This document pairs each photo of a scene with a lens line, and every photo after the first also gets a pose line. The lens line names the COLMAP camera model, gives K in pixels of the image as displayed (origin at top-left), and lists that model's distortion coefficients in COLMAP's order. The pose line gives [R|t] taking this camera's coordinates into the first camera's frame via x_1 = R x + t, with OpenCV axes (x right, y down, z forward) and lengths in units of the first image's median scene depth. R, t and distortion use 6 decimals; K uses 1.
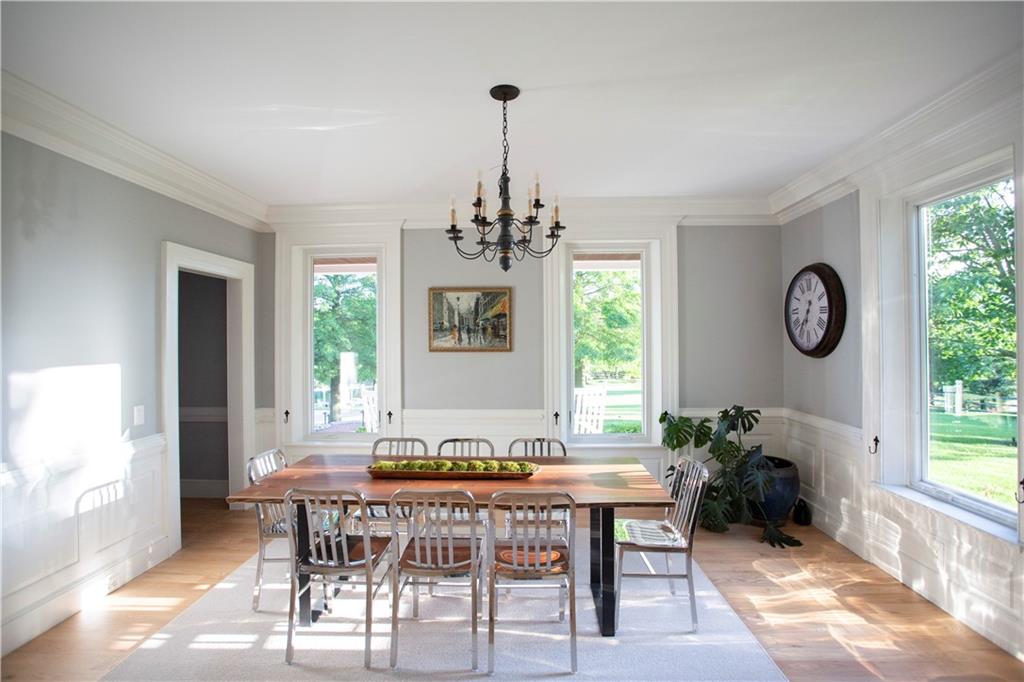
lens RADIAL K [[492.8, 0, 514.3], [0, 492.8, 340.6], [0, 0, 1]] dist [-0.036449, 0.012577]
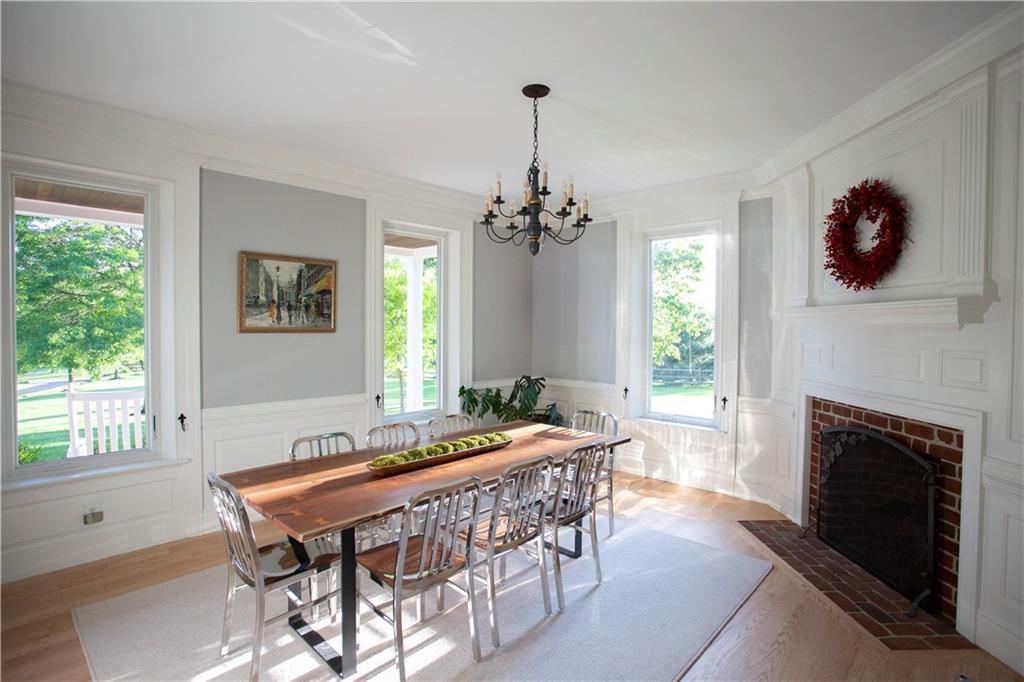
lens RADIAL K [[492.8, 0, 518.9], [0, 492.8, 335.8], [0, 0, 1]] dist [-0.036449, 0.012577]
pose [[0.671967, -0.002635, 0.740576, -0.486135], [-0.009504, 0.999881, 0.012181, 0.015105], [-0.740520, -0.015224, 0.671862, 0.161164]]
